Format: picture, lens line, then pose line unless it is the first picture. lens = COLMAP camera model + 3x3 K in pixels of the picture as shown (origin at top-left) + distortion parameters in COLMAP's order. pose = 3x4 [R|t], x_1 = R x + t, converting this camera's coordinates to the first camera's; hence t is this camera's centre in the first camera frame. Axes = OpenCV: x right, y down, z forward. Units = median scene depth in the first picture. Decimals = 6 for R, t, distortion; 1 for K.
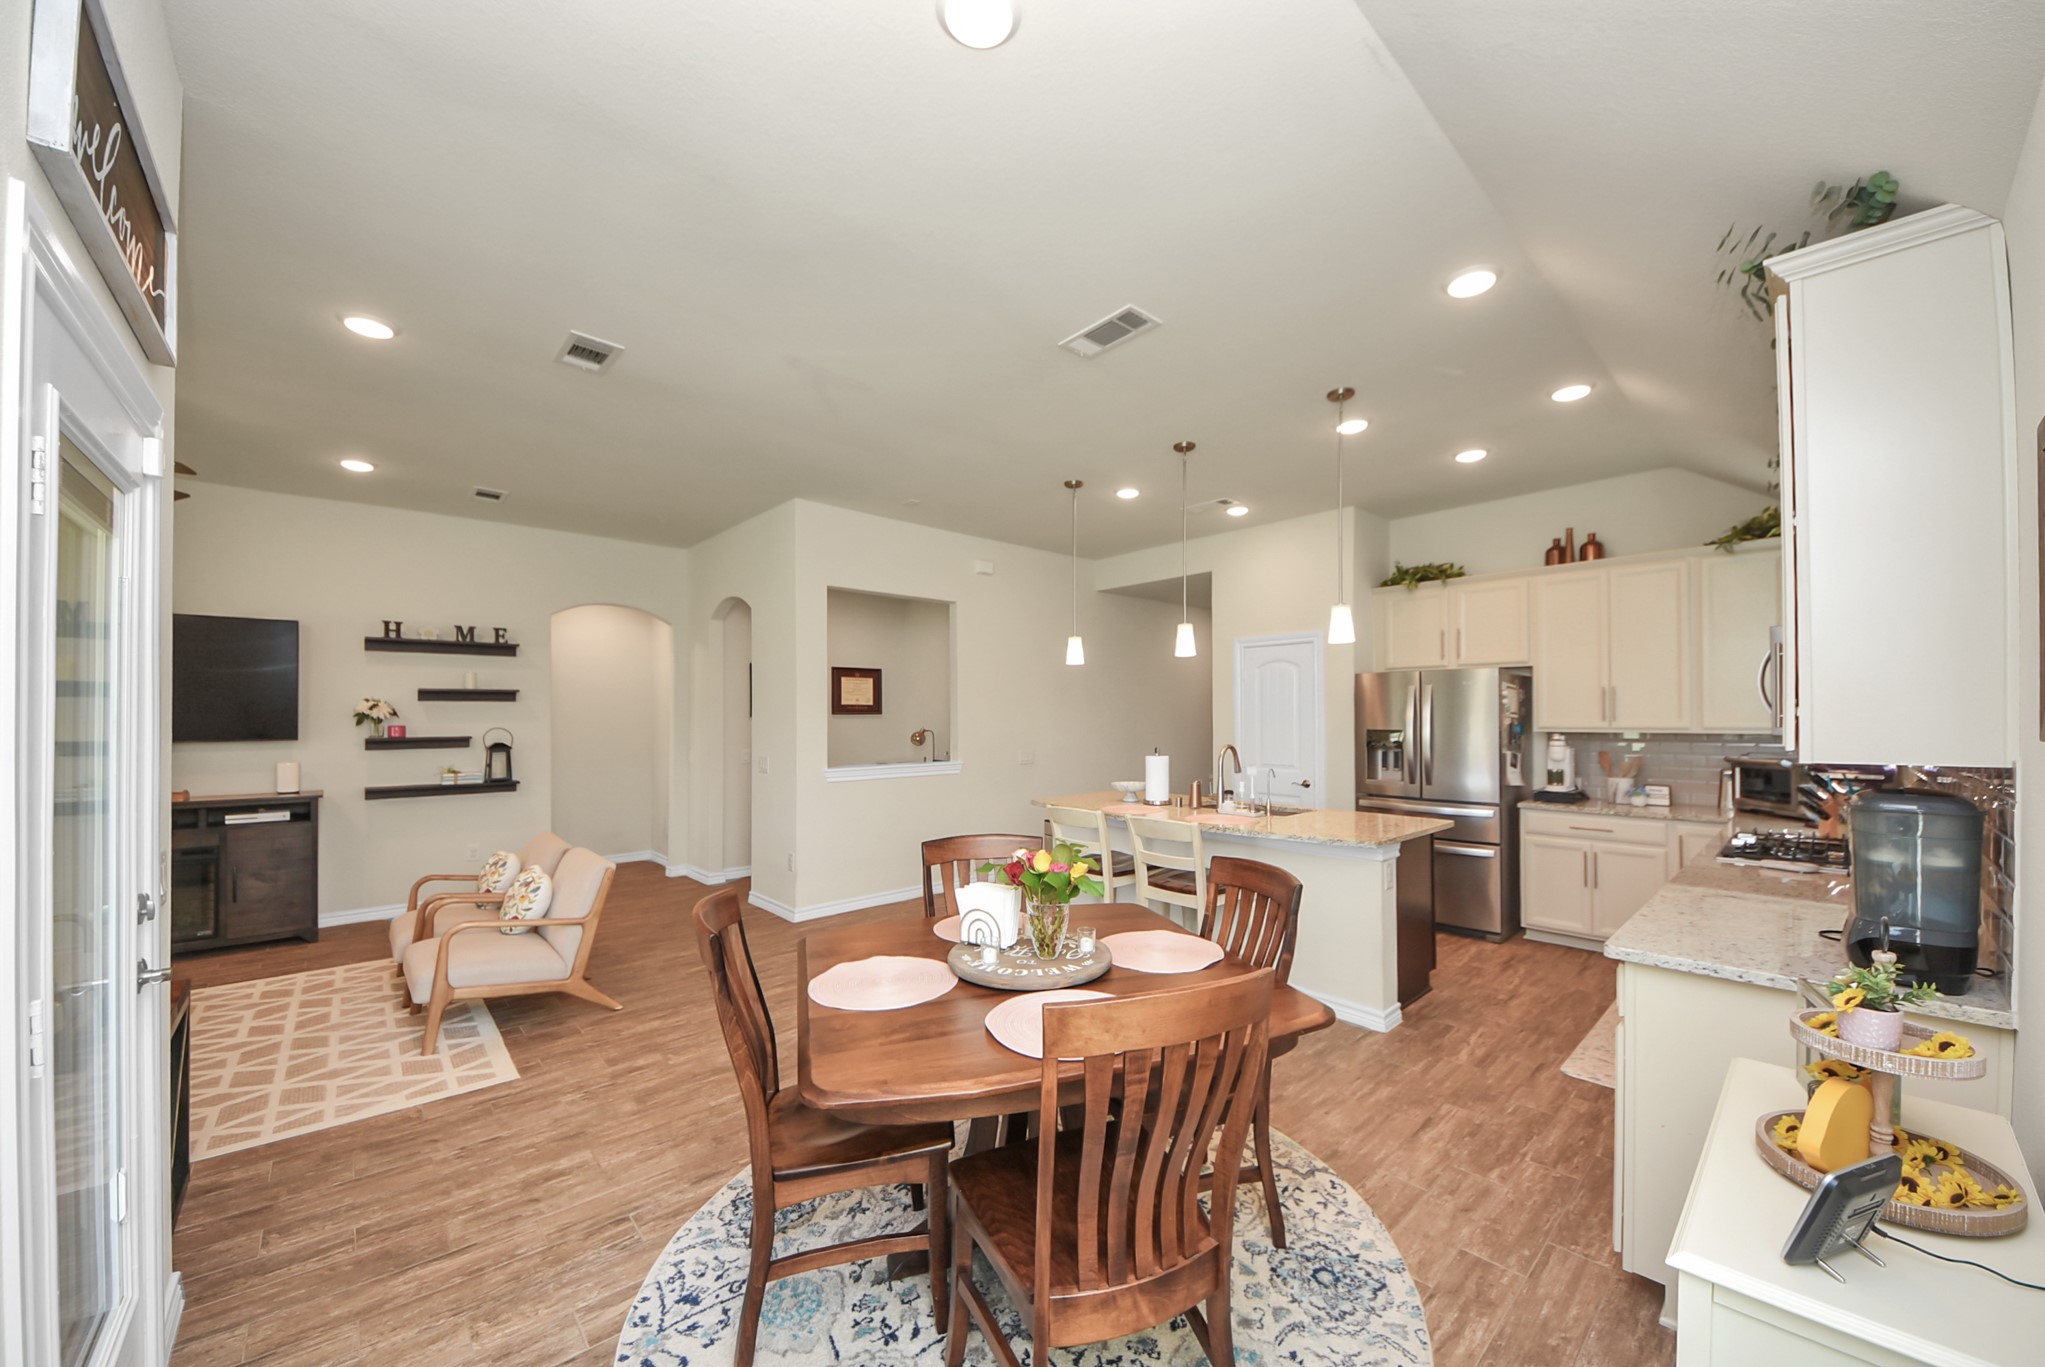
lens RADIAL K [[745.5, 0, 1027.7], [0, 745.5, 709.8], [0, 0, 1]] dist [0.000886, -0.000434]
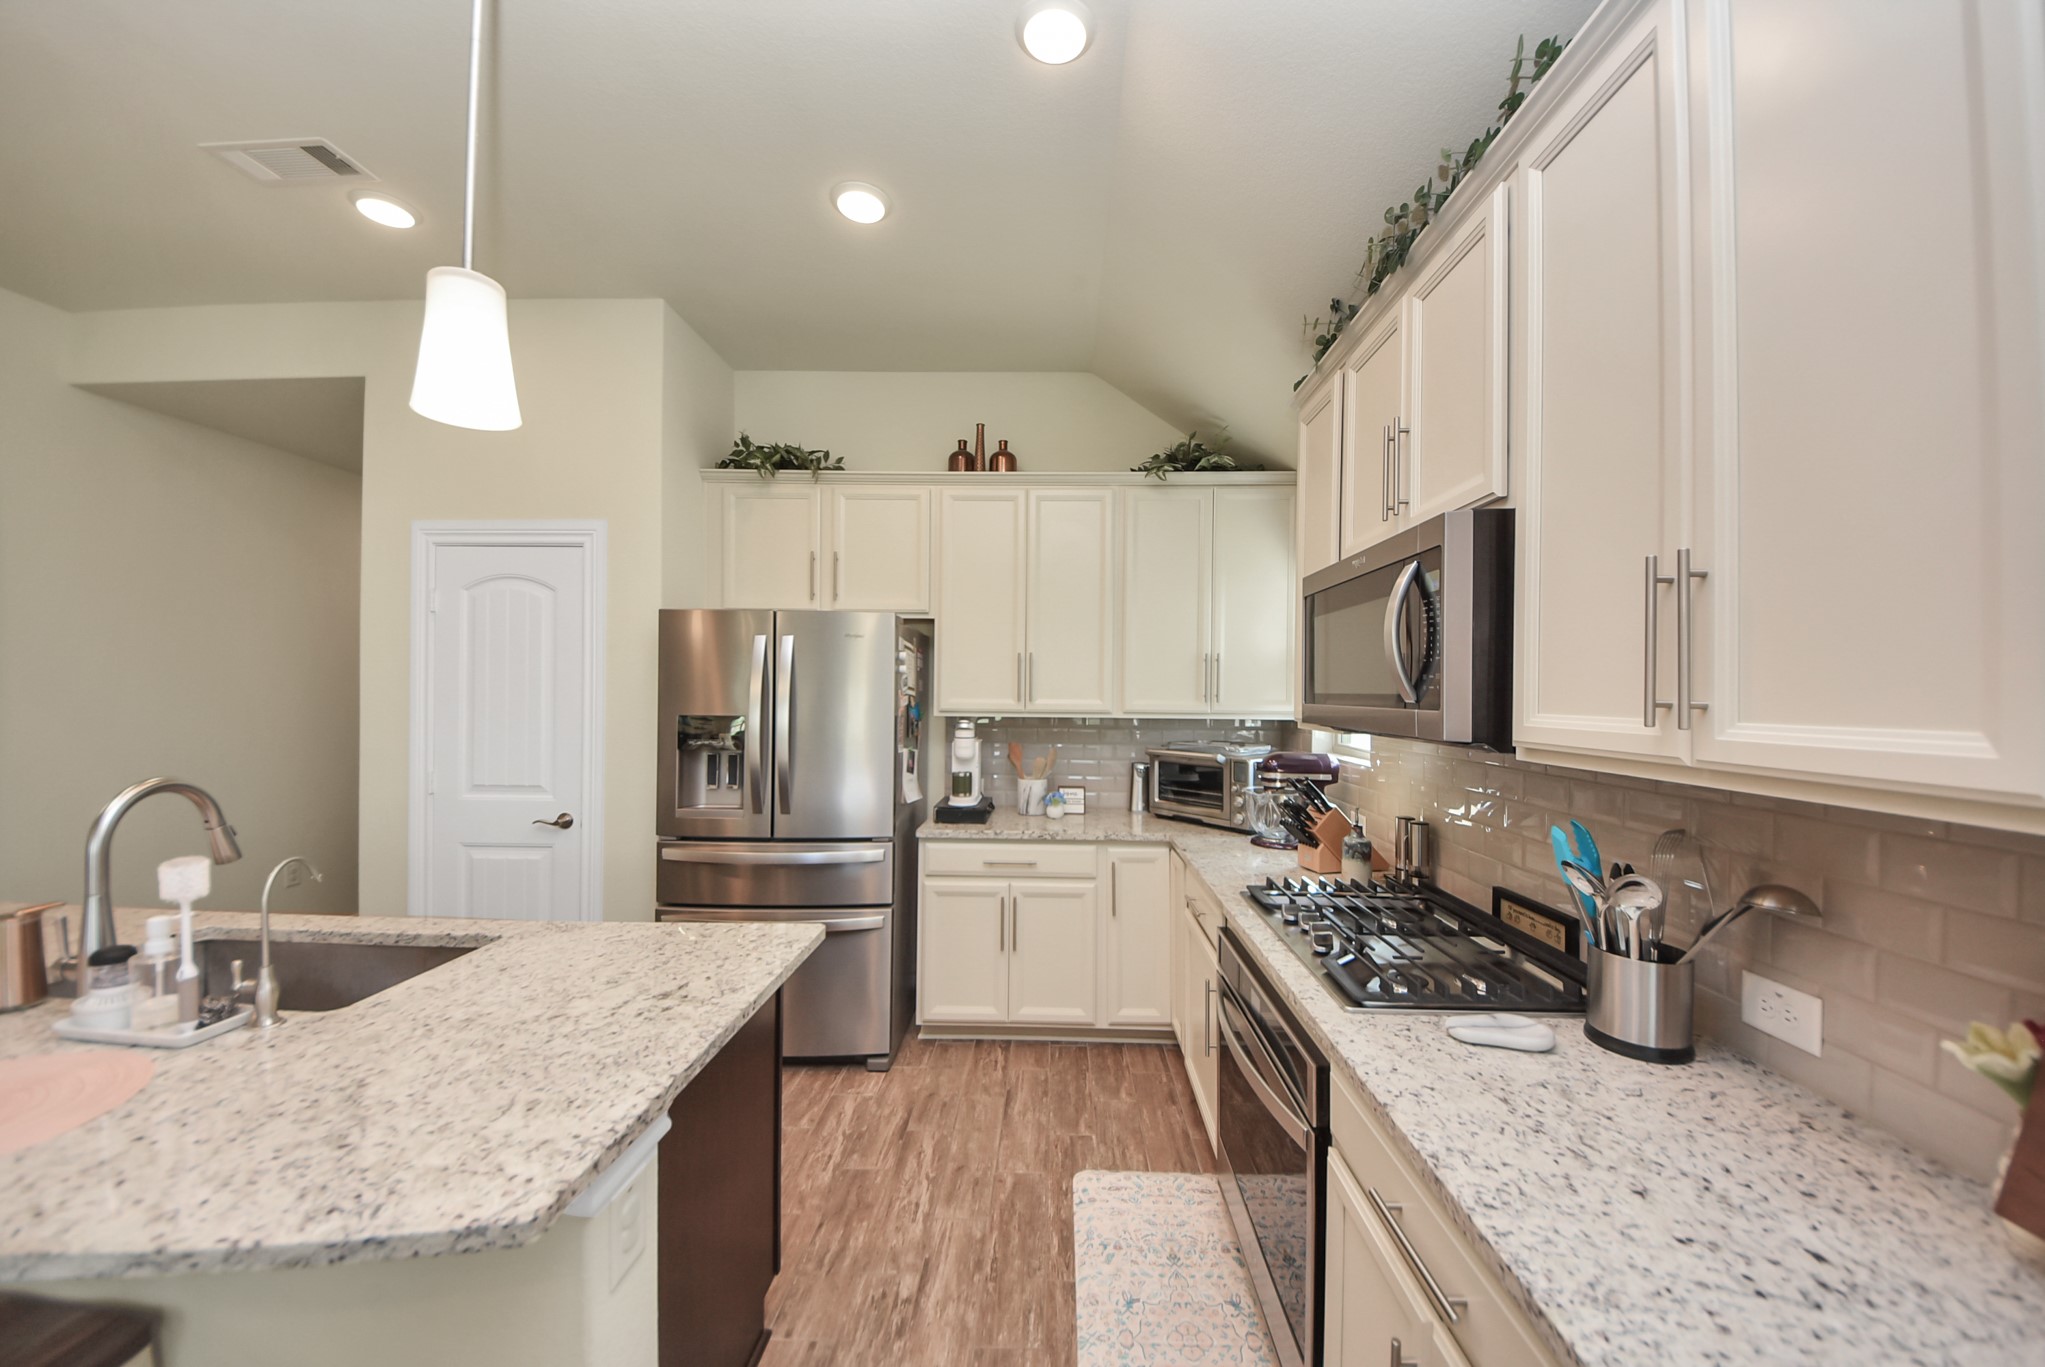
lens RADIAL K [[745.5, 0, 1042.4], [0, 745.5, 689.9], [0, 0, 1]] dist [0.000886, -0.000434]
pose [[0.693707, 0.012771, 0.720144, 0.270494], [-0.016712, 0.999859, -0.001633, 0.005275], [-0.720064, -0.010902, 0.693823, 0.477552]]
